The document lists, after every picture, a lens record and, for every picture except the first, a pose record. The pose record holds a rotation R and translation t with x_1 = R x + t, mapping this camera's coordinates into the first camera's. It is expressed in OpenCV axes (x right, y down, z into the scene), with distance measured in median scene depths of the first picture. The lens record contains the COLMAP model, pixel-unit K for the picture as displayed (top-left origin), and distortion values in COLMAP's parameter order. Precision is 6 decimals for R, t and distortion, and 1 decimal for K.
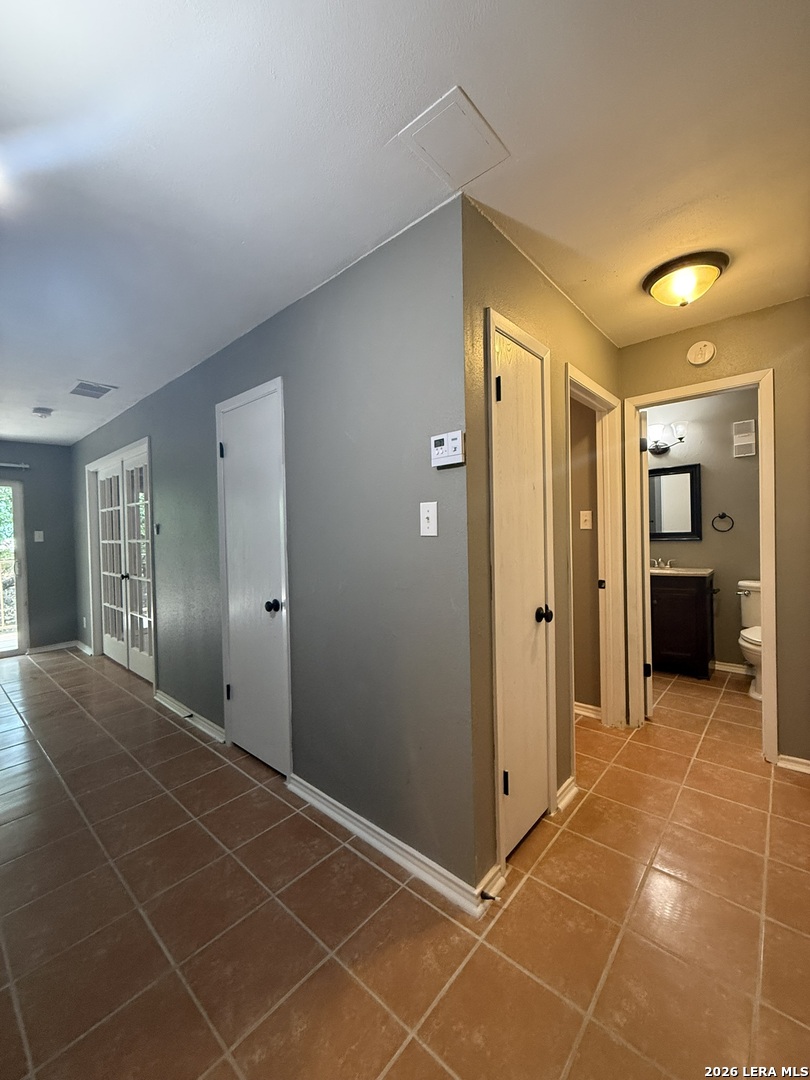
lens RADIAL K [[429.5, 0, 406.7], [0, 429.5, 535.1], [0, 0, 1]] dist [-0.000813, 0.000226]
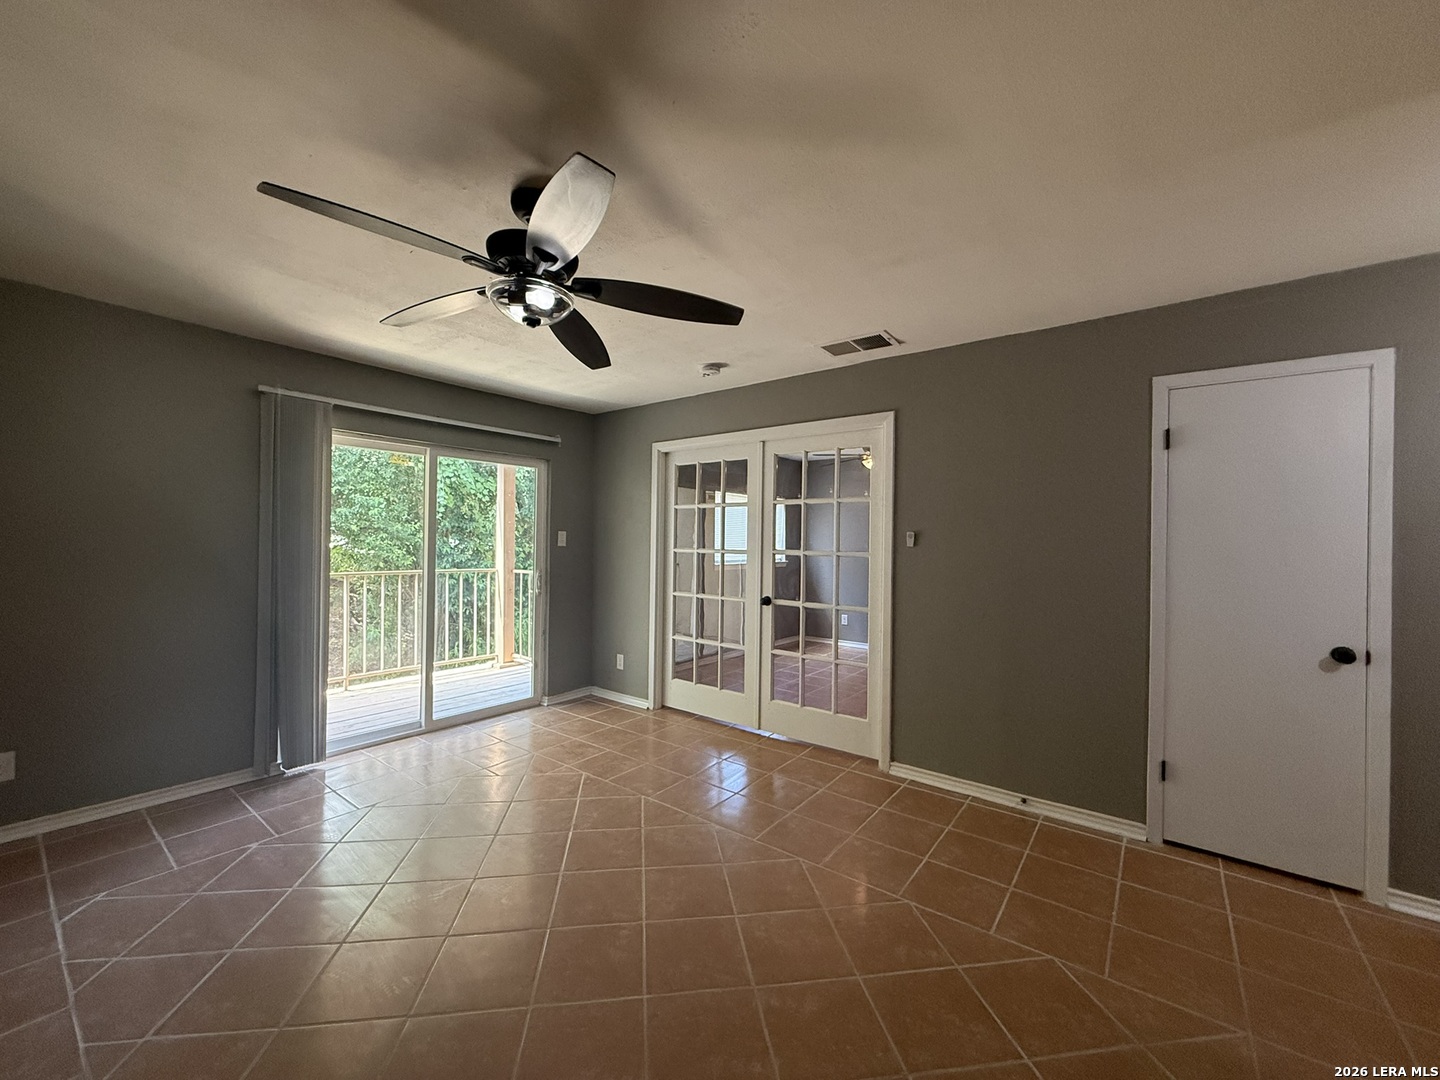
lens RADIAL K [[572.6, 0, 714.5], [0, 572.6, 536.5], [0, 0, 1]] dist [-0.000813, 0.000226]
pose [[0.997650, 0.040099, 0.055565, -0.696192], [-0.038900, 0.998990, -0.022499, 0.011664], [-0.056411, 0.020285, 0.998202, 0.038161]]
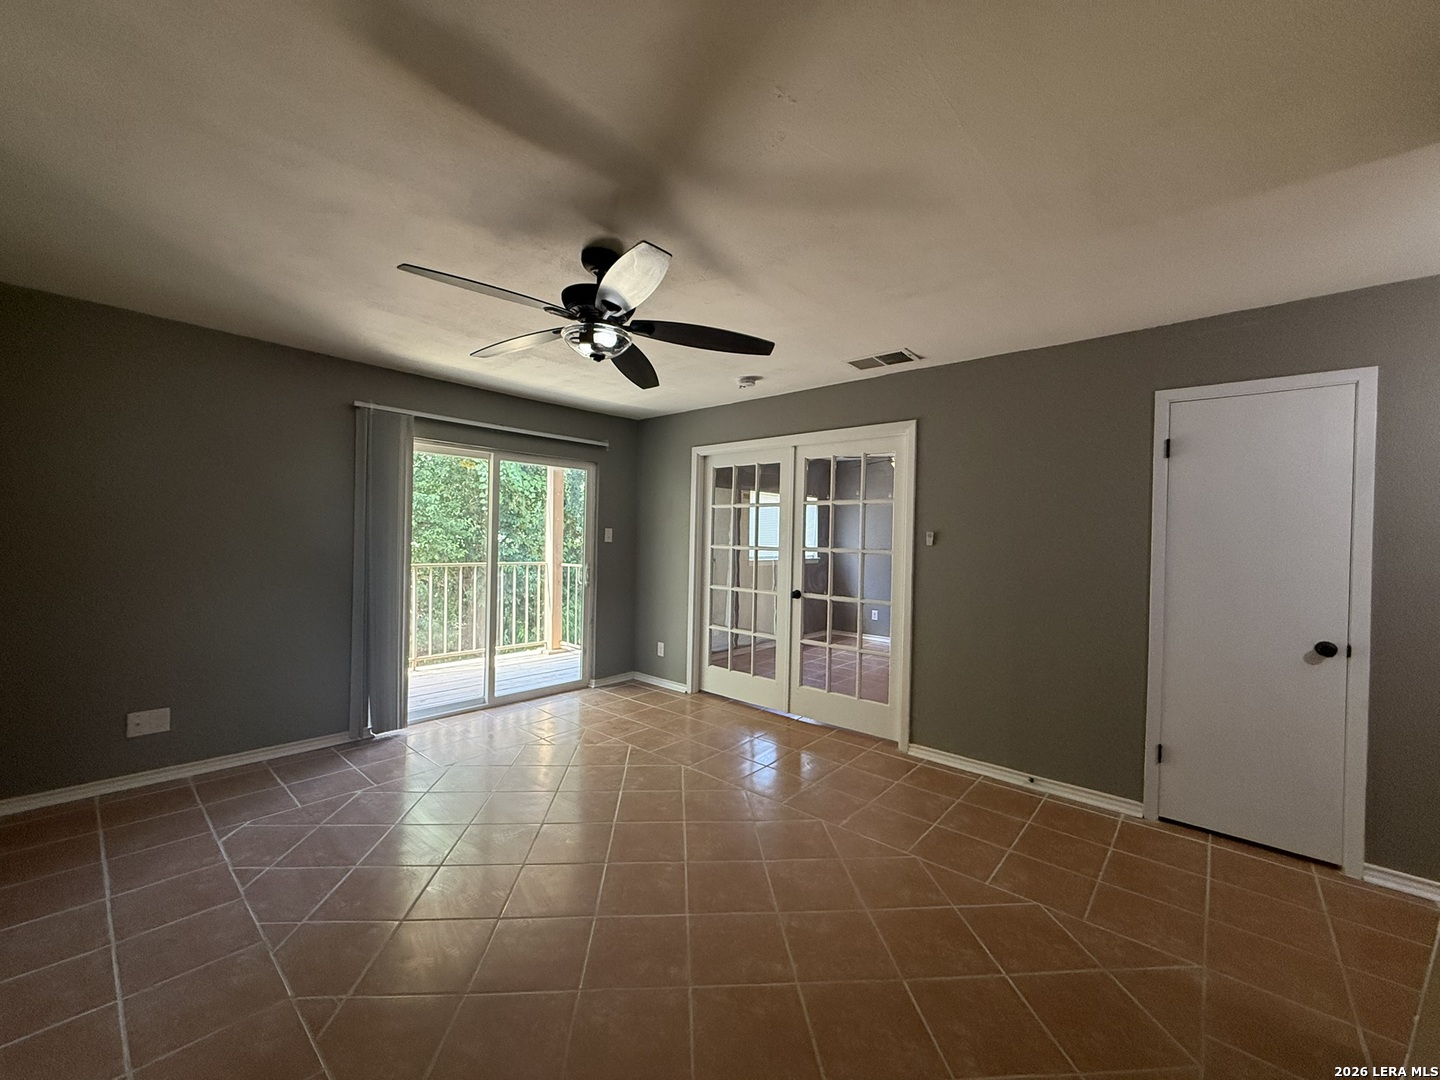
lens RADIAL K [[572.6, 0, 714.8], [0, 572.6, 536.3], [0, 0, 1]] dist [-0.000813, 0.000226]
pose [[0.998860, 0.047455, -0.005232, -0.698624], [-0.047521, 0.998780, -0.013393, 0.010560], [0.004590, 0.013626, 0.999897, -0.035014]]
